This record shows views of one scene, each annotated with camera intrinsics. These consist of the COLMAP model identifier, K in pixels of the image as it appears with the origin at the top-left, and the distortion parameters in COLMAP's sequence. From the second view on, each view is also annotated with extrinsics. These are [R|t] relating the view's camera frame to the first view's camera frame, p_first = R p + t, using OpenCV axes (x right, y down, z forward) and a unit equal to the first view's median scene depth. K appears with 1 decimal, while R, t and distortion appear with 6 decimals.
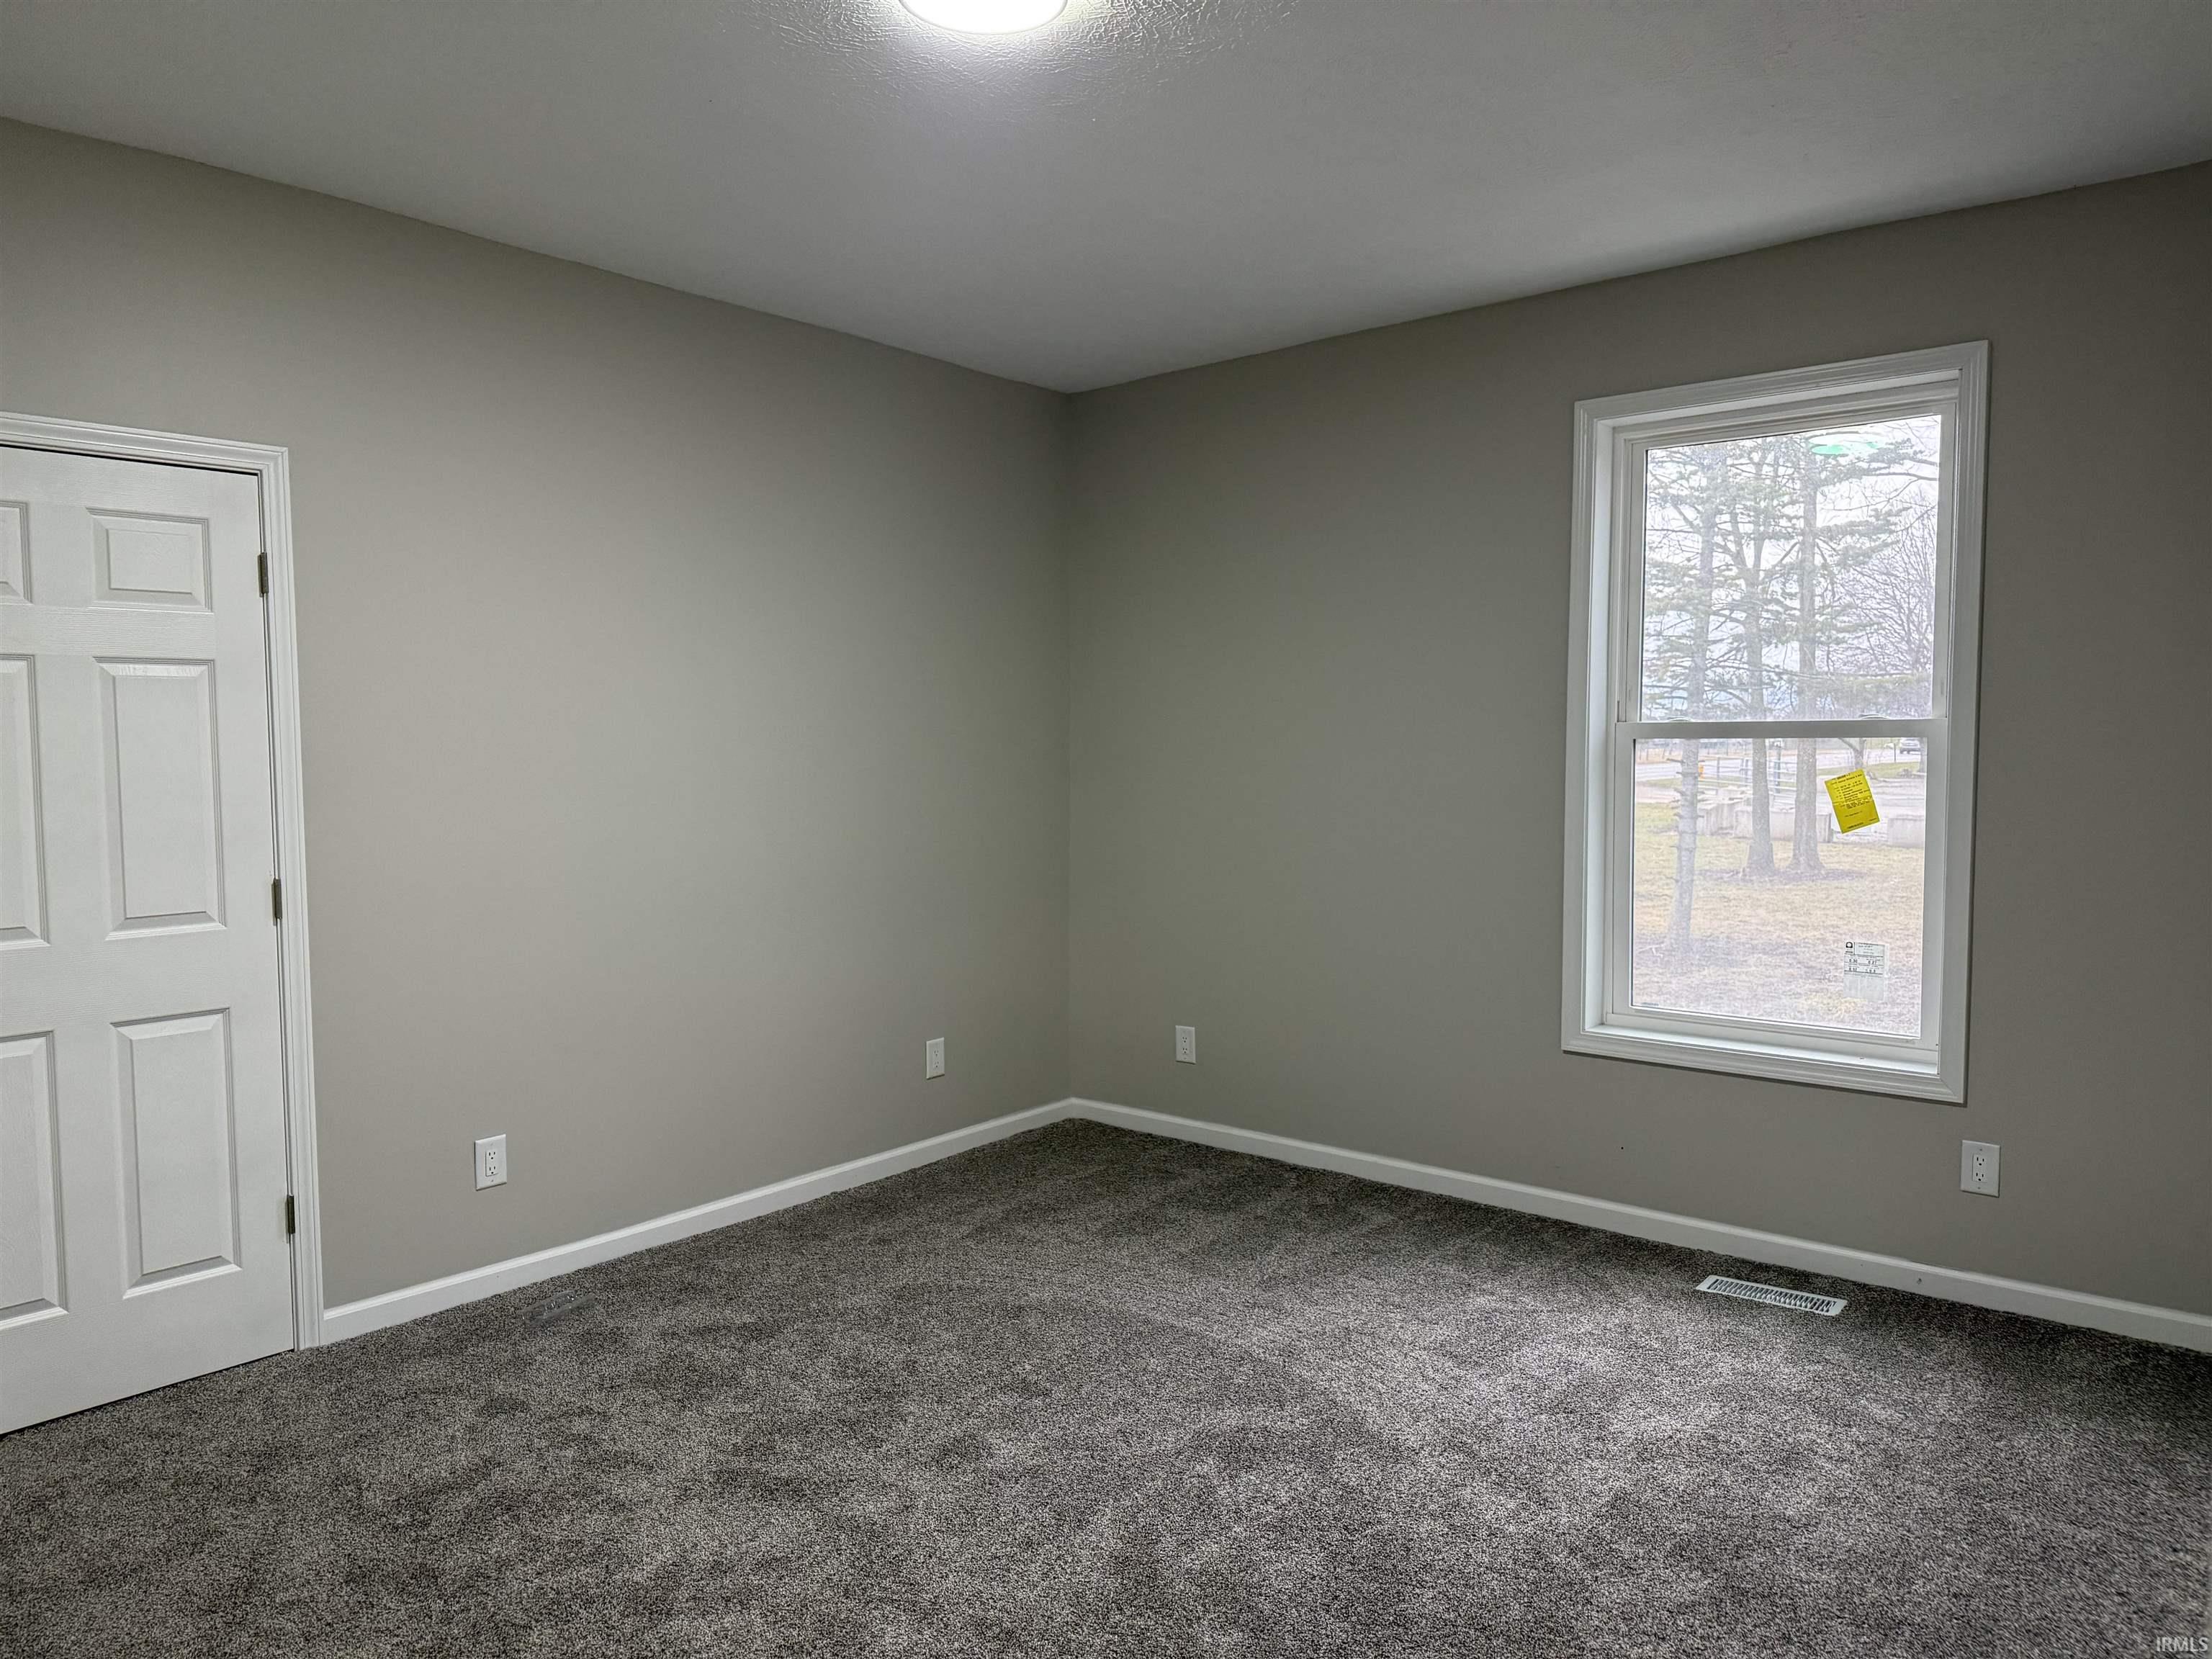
lens RADIAL K [[1527.1, 0, 1106.0], [0, 1527.1, 829.5], [0, 0, 1]] dist [0.000013, -0.000286]
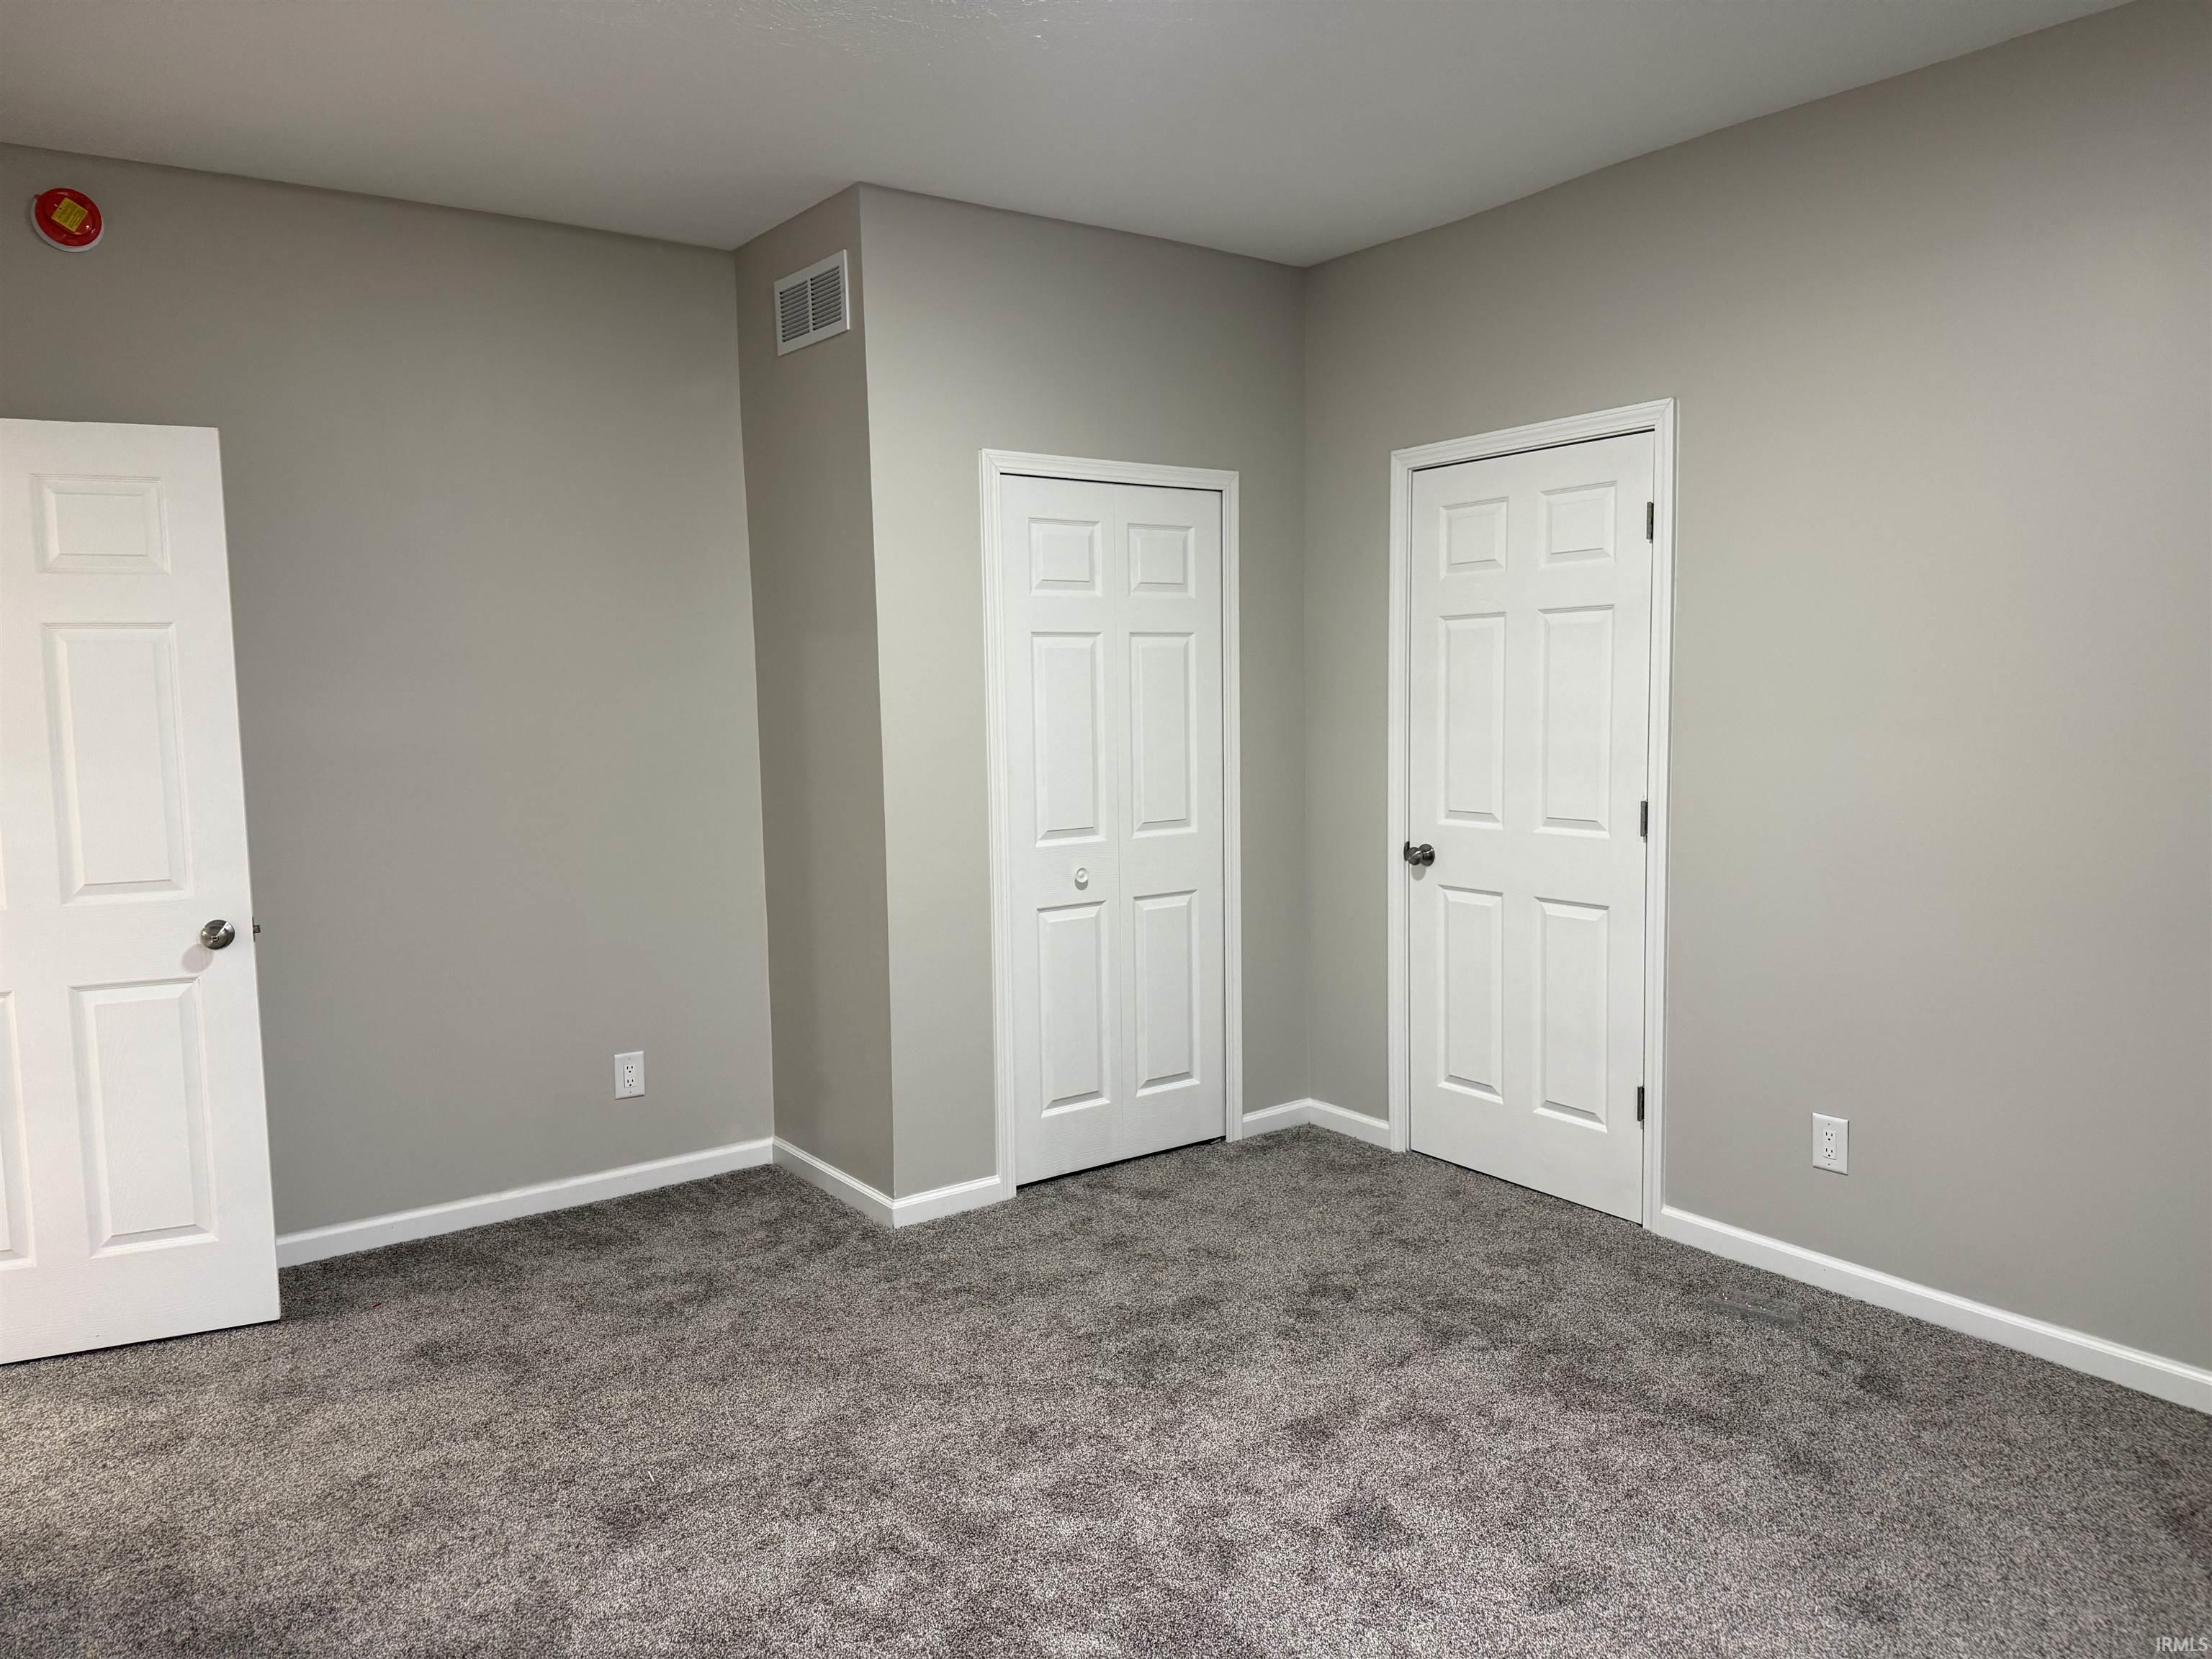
lens RADIAL K [[1527.1, 0, 1106.0], [0, 1527.1, 829.5], [0, 0, 1]] dist [0.000013, -0.000286]
pose [[-0.249004, 0.102106, -0.963105, 0.602251], [-0.037254, 0.992681, 0.114874, -0.057270], [0.967786, 0.064483, -0.243377, 0.875072]]
